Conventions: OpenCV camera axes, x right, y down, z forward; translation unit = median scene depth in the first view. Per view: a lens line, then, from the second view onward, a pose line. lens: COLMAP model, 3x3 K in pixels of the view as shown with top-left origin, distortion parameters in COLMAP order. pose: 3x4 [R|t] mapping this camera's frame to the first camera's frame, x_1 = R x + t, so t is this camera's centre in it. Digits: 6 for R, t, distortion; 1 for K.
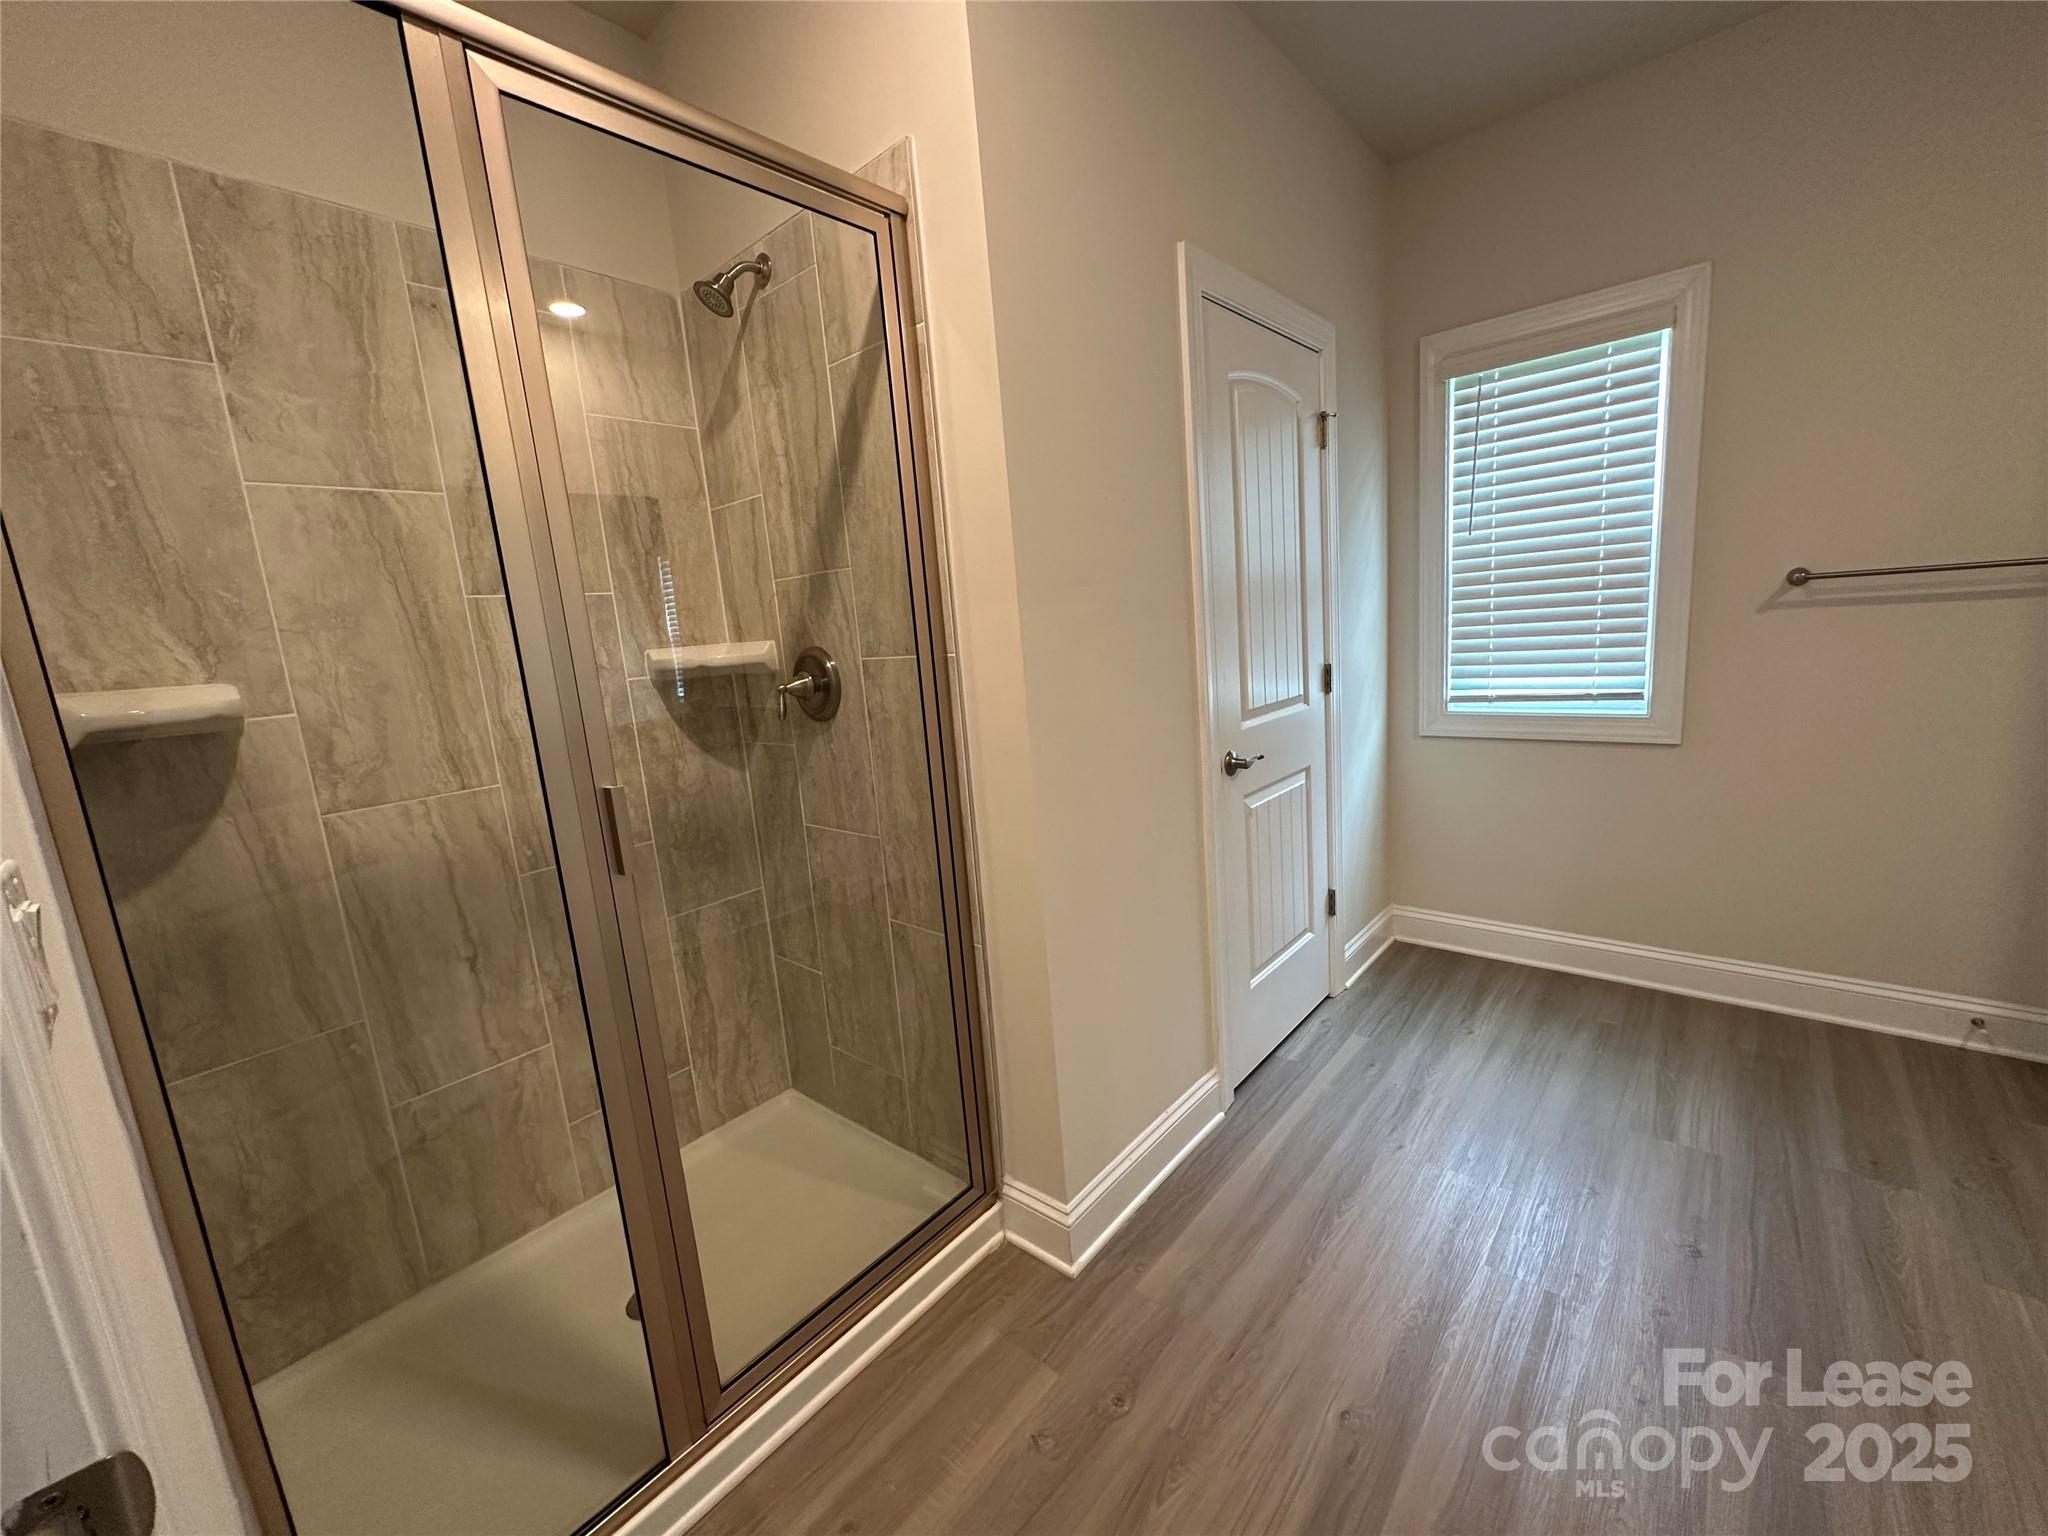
lens RADIAL K [[815.6, 0, 1028.9], [0, 815.6, 765.4], [0, 0, 1]] dist [-0.001685, -0.000413]
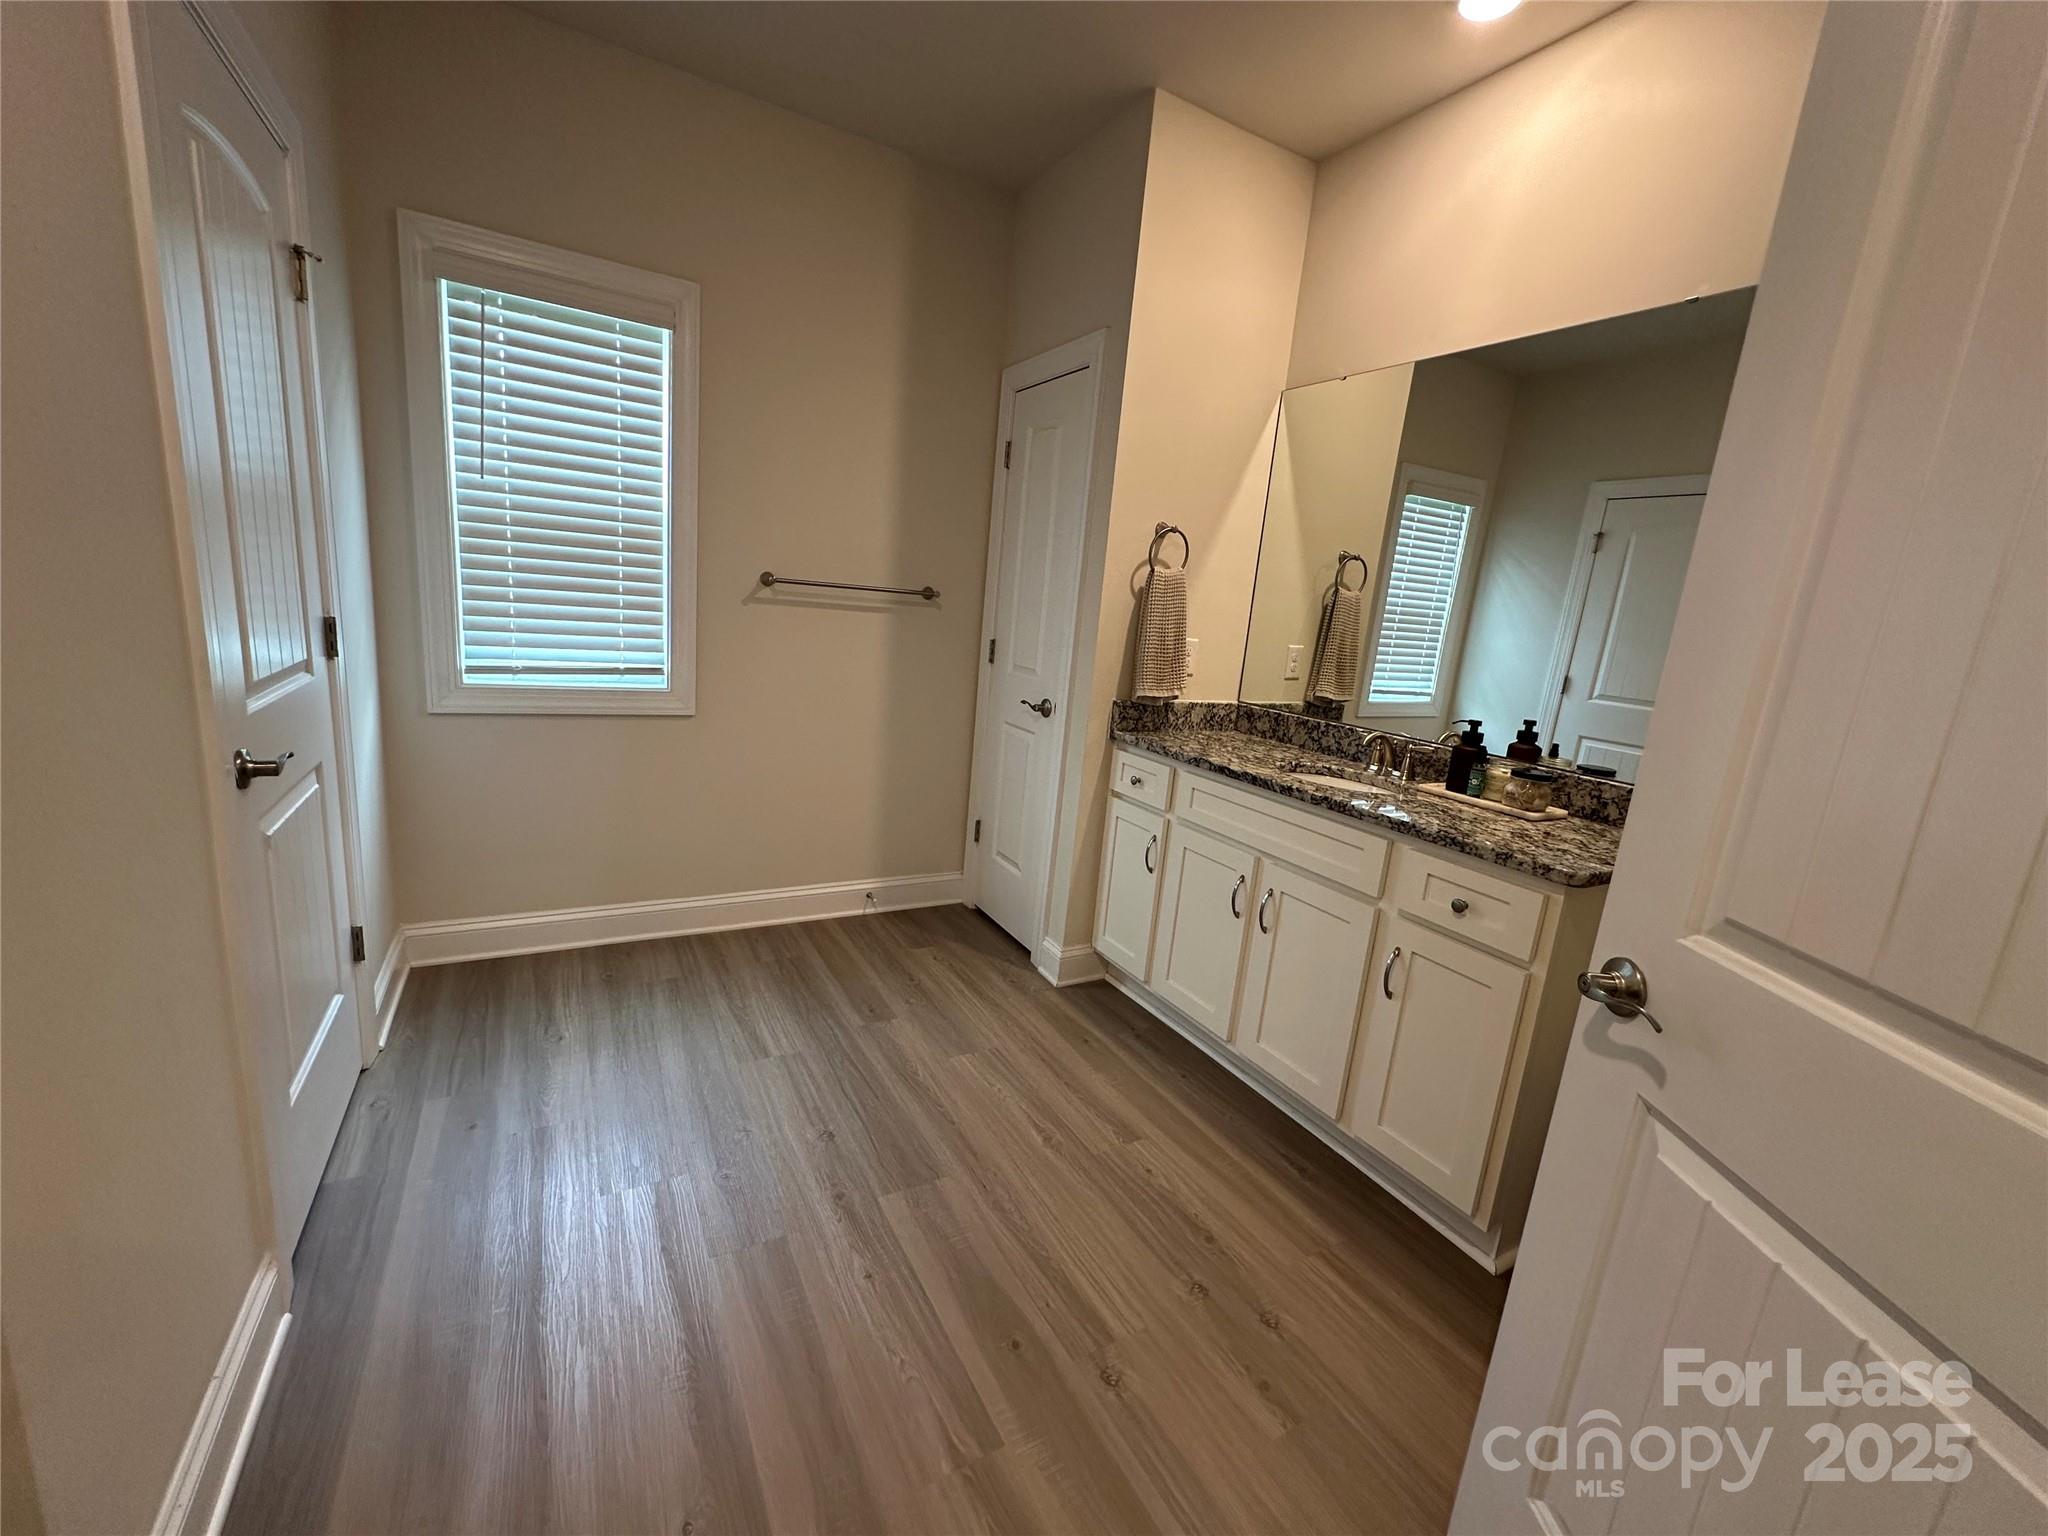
lens RADIAL K [[815.6, 0, 1028.9], [0, 815.6, 765.4], [0, 0, 1]] dist [-0.001685, -0.000413]
pose [[0.327930, -0.087659, 0.940626, -0.116541], [0.050467, 0.995889, 0.075215, -0.018656], [-0.943353, 0.022806, 0.331006, 0.195925]]
